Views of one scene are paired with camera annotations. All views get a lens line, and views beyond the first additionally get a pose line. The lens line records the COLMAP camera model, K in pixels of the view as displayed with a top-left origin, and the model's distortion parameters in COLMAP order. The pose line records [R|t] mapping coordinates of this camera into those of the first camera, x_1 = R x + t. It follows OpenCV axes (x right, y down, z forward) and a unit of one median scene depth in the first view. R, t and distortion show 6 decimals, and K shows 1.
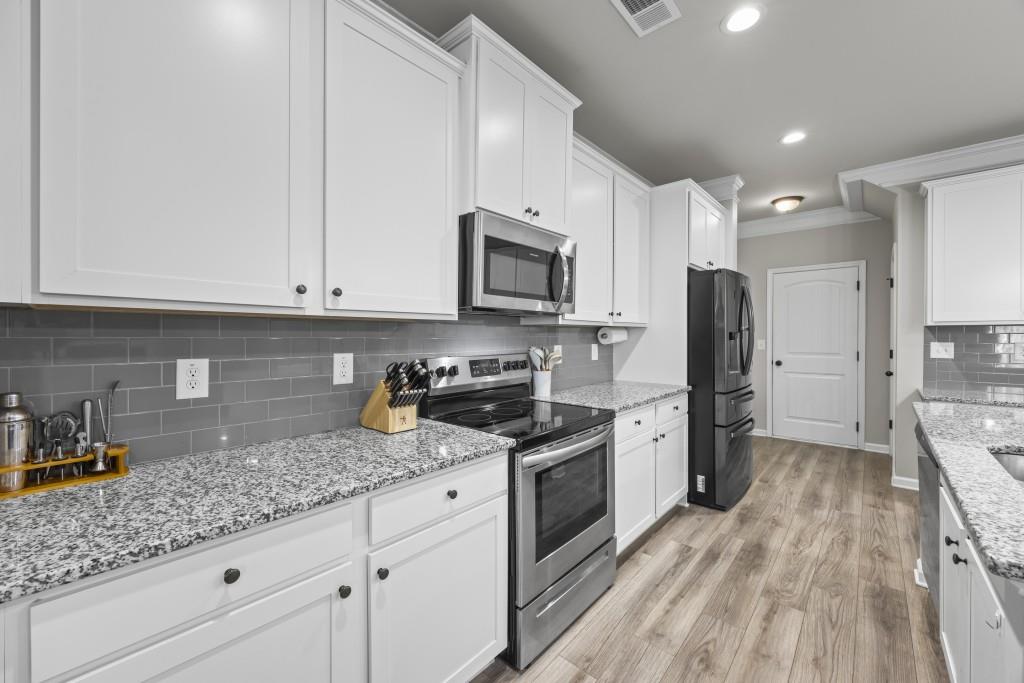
lens RADIAL K [[405.6, 0, 505.3], [0, 405.6, 338.8], [0, 0, 1]] dist [-0.002980, -0.000714]
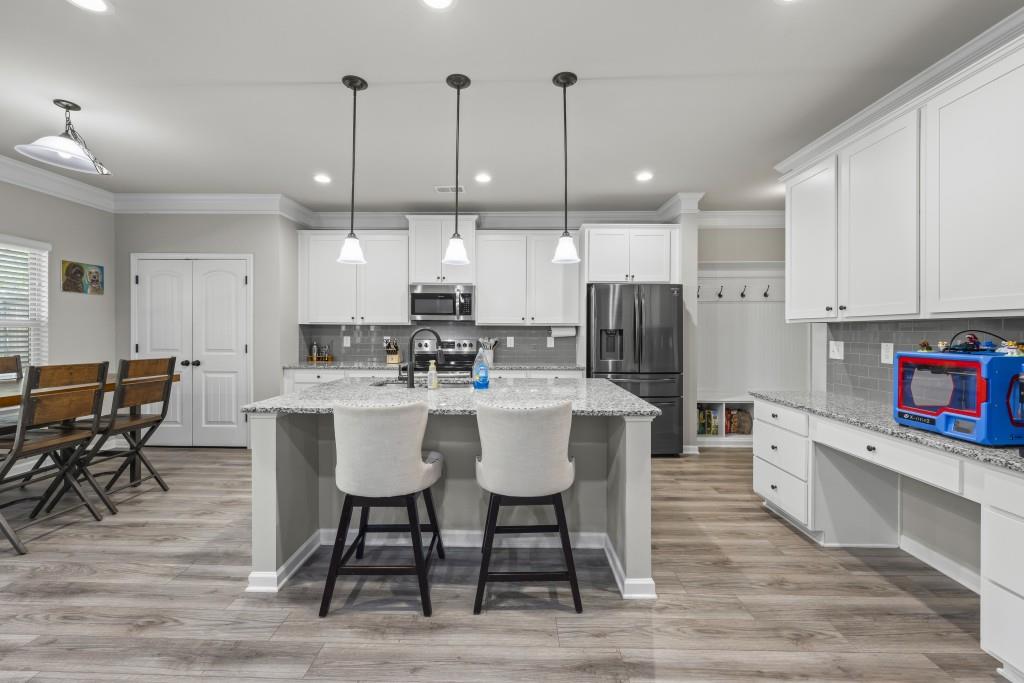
lens RADIAL K [[405.6, 0, 509.4], [0, 405.6, 335.1], [0, 0, 1]] dist [-0.002980, -0.000714]
pose [[0.651048, 0.012233, -0.758938, 2.400197], [-0.011921, 0.999912, 0.005890, -0.002336], [0.758943, 0.005213, 0.651136, -0.259107]]
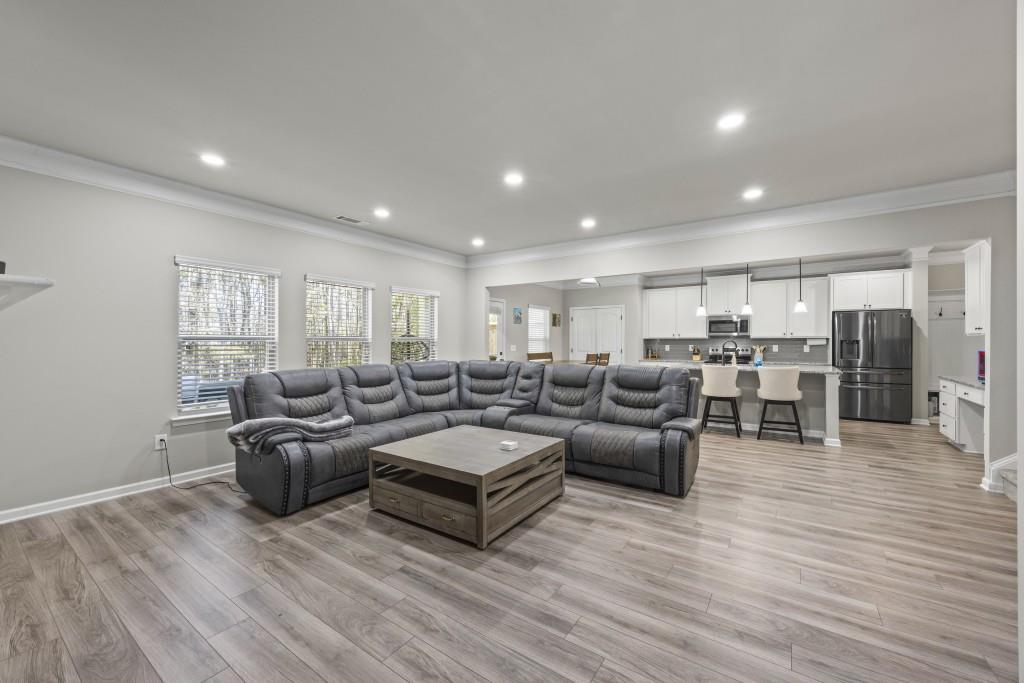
lens RADIAL K [[405.6, 0, 509.6], [0, 405.6, 345.9], [0, 0, 1]] dist [-0.002980, -0.000714]
pose [[0.120696, 0.012131, -0.992615, 4.410479], [-0.006563, 0.999913, 0.011423, 0.002261], [0.992668, 0.005136, 0.120766, -1.921206]]
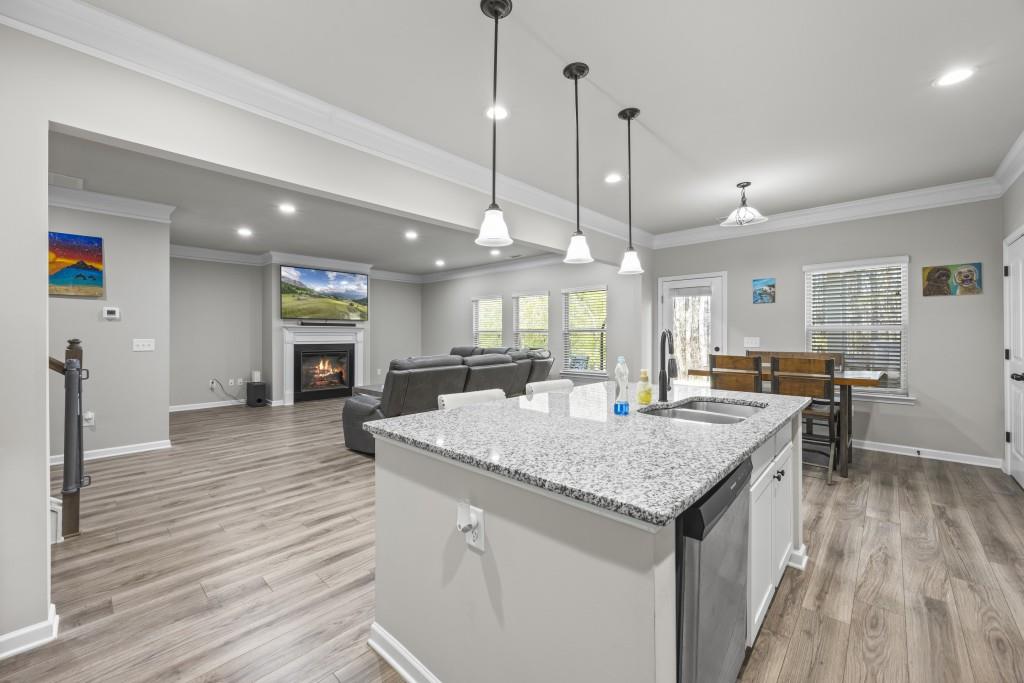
lens RADIAL K [[405.6, 0, 508.8], [0, 405.6, 333.7], [0, 0, 1]] dist [-0.002980, -0.000714]
pose [[-0.999651, 0.005553, 0.025831, 1.444596], [0.005689, 0.999970, 0.005169, -0.010286], [-0.025802, 0.005314, -0.999653, 1.770877]]
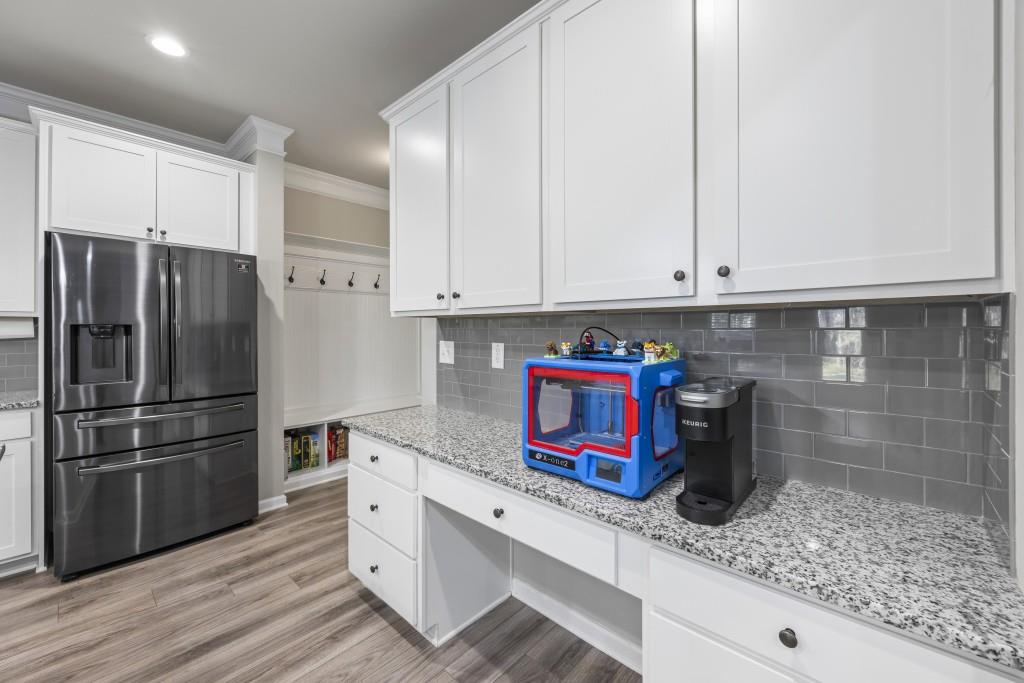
lens RADIAL K [[405.6, 0, 509.4], [0, 405.6, 332.2], [0, 0, 1]] dist [-0.002980, -0.000714]
pose [[0.999961, 0.007283, -0.005059, 2.222545], [-0.007301, 0.999967, -0.003651, -0.008859], [0.005032, 0.003687, 0.999981, 0.533795]]
